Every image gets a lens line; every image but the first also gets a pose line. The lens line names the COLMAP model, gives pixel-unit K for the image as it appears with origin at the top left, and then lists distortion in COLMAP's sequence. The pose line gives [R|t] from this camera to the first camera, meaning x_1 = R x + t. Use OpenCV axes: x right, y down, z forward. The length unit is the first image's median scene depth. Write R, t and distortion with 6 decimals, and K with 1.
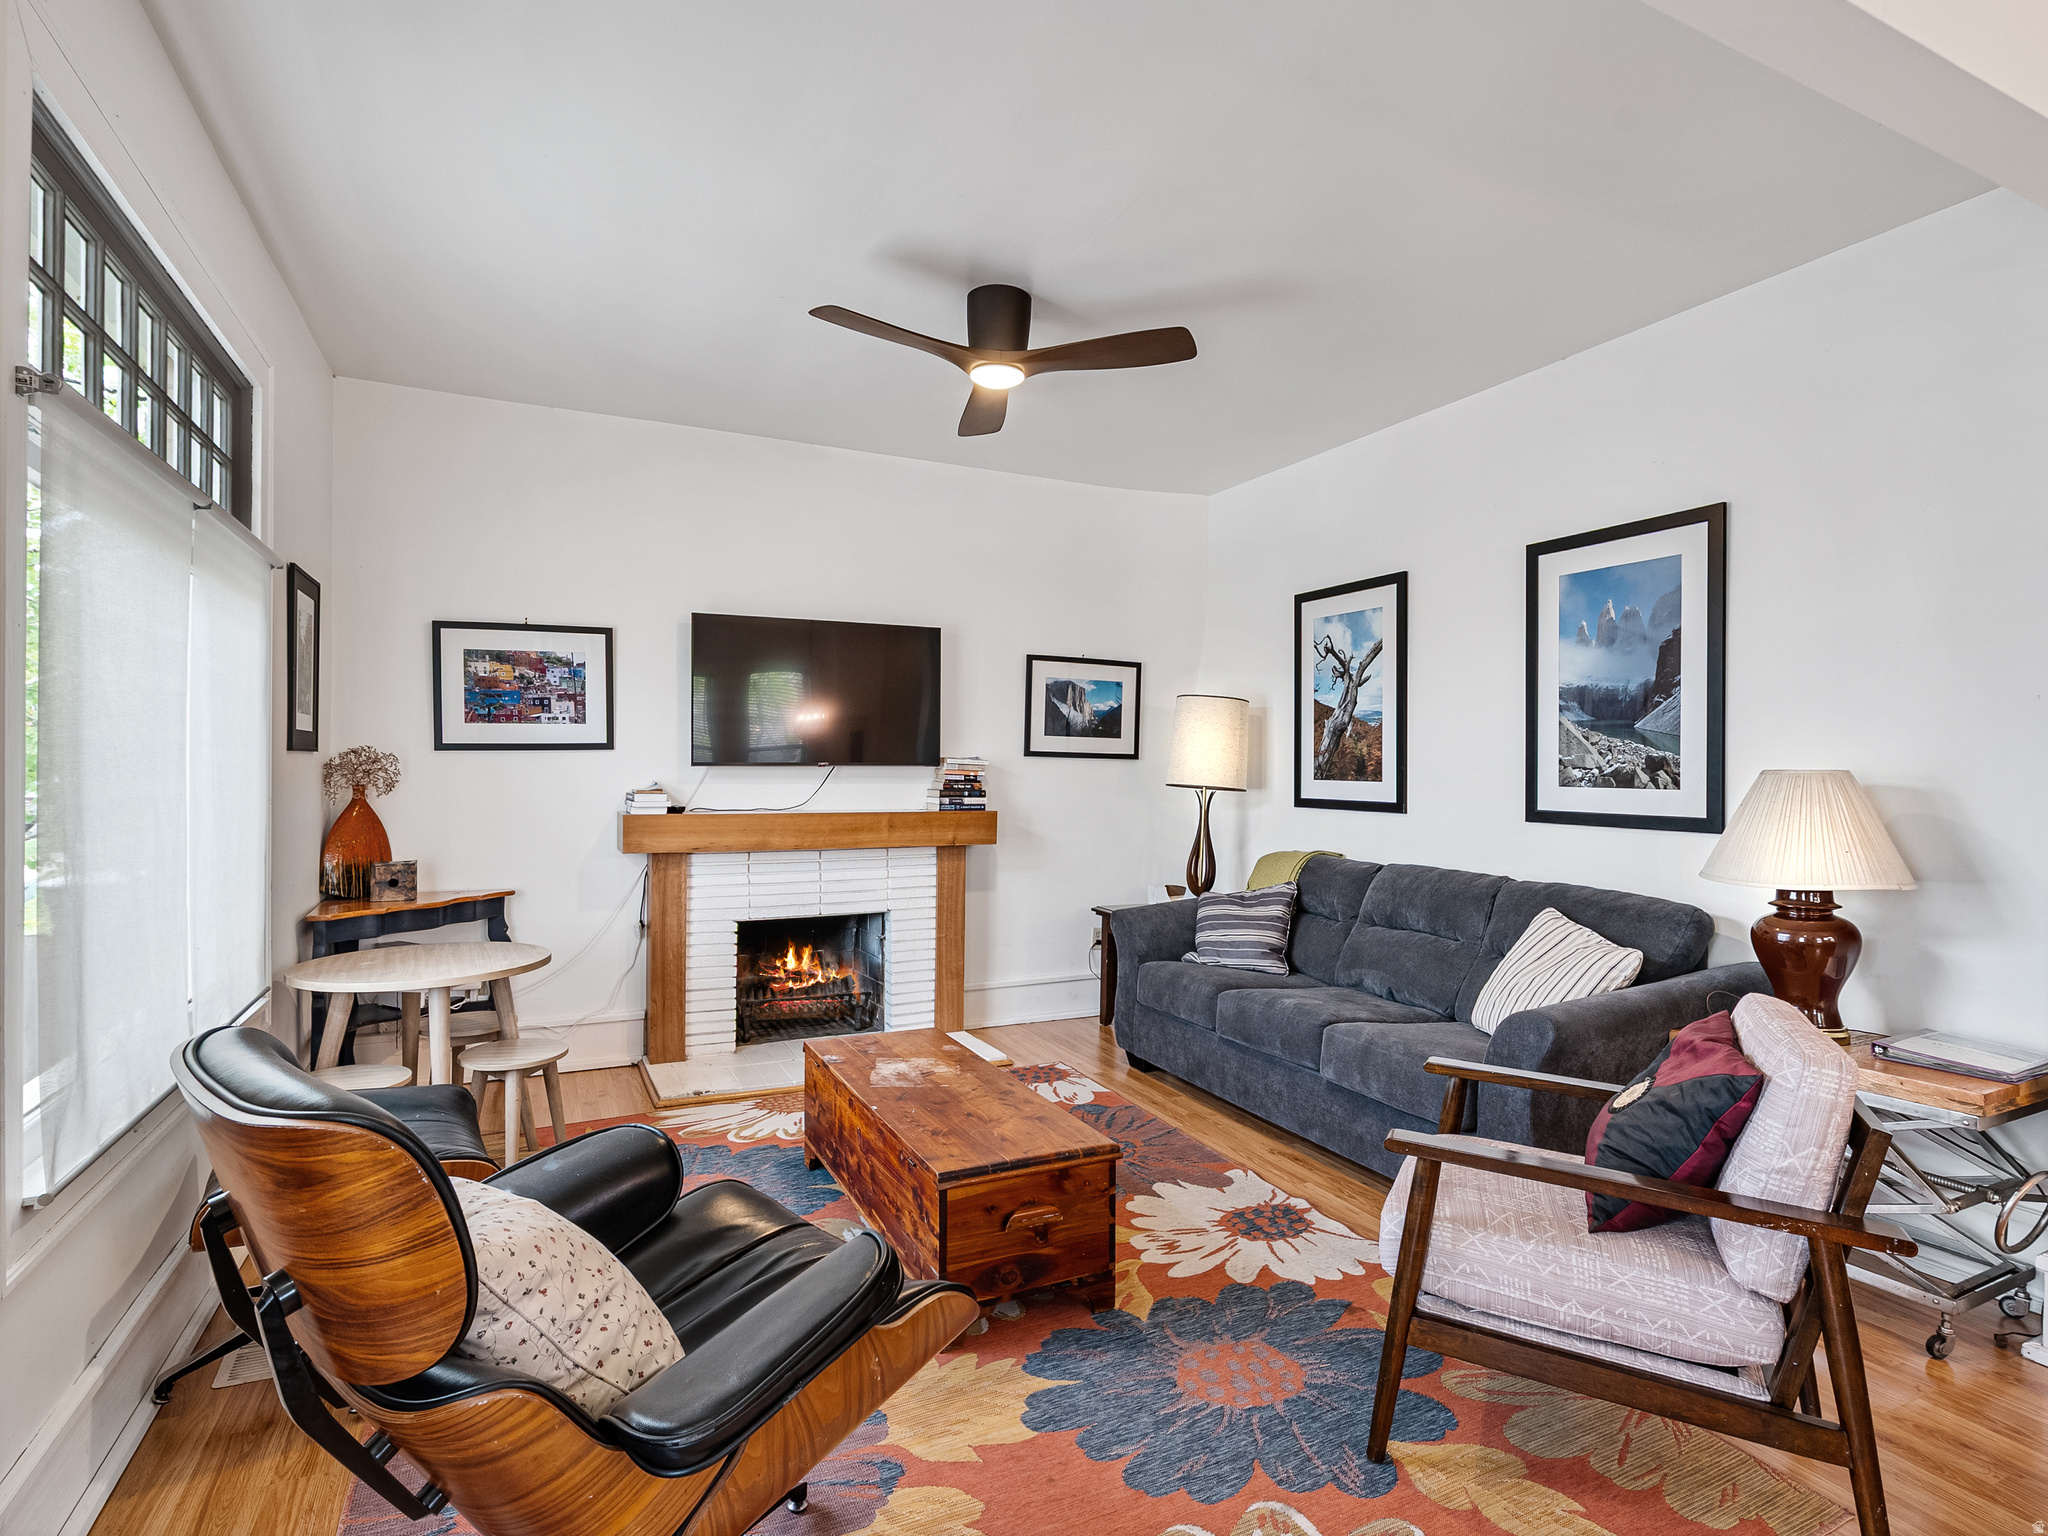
lens RADIAL K [[1046.9, 0, 1029.8], [0, 1046.9, 767.2], [0, 0, 1]] dist [-0.006333, 0.000965]
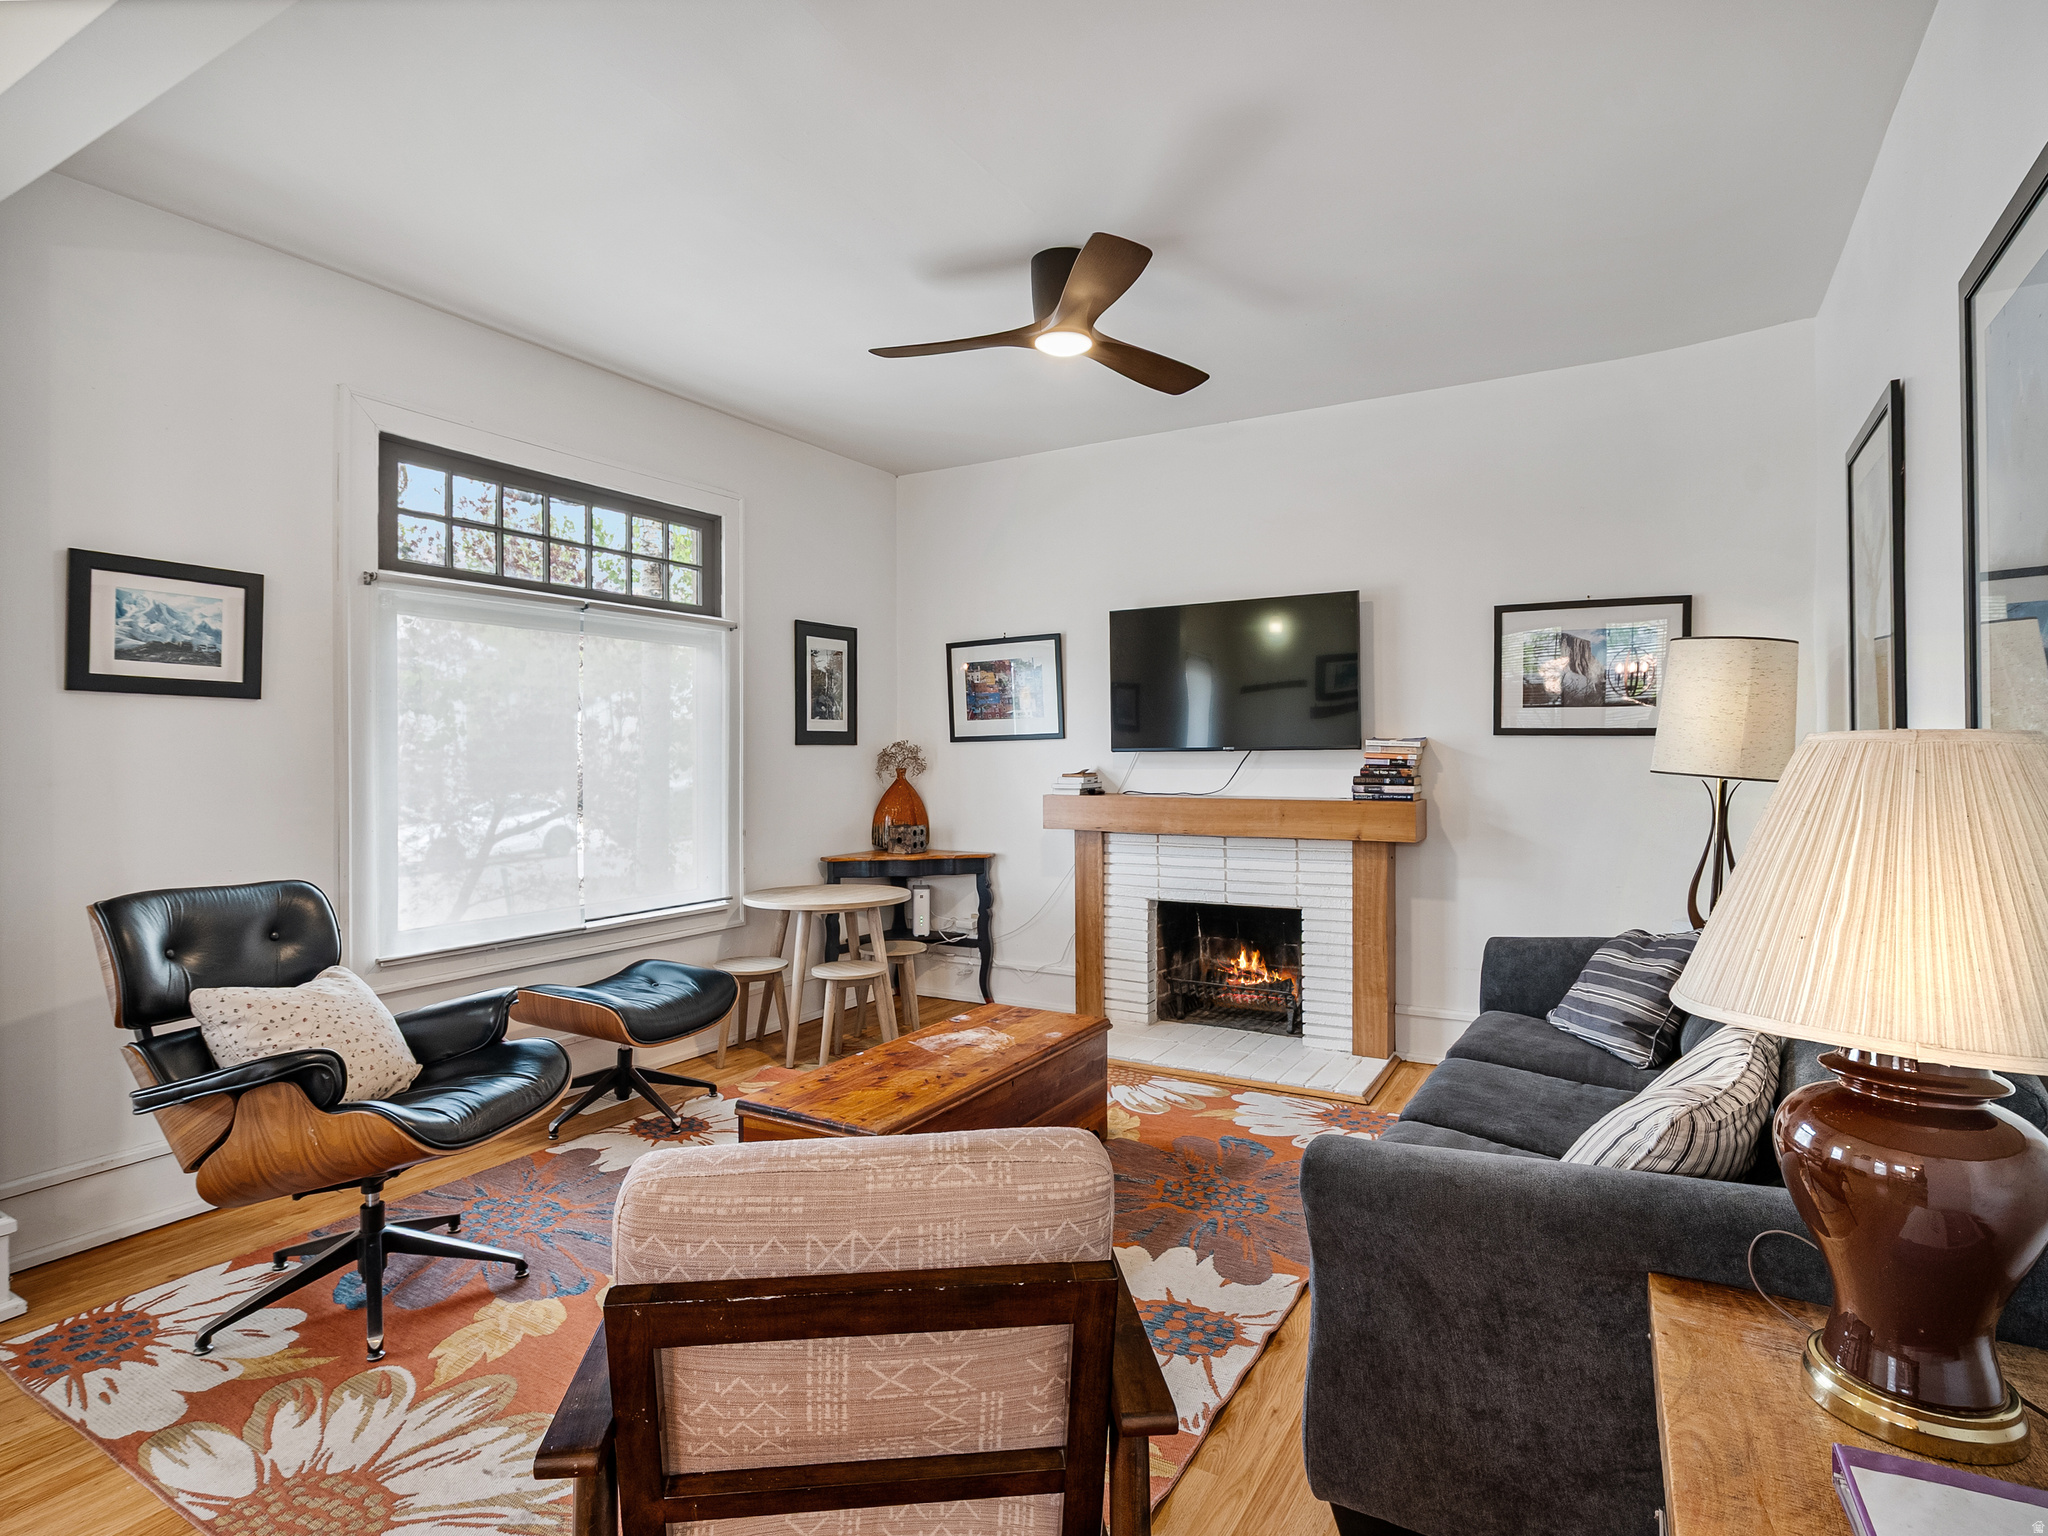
lens RADIAL K [[1066.1, 0, 1025.0], [0, 1066.1, 760.9], [0, 0, 1]] dist [-0.000312, 0.001030]
pose [[0.562285, -0.004509, -0.826932, 0.535162], [0.009216, 0.999957, 0.000814, 0.006295], [0.826892, -0.008079, 0.562302, 0.298505]]
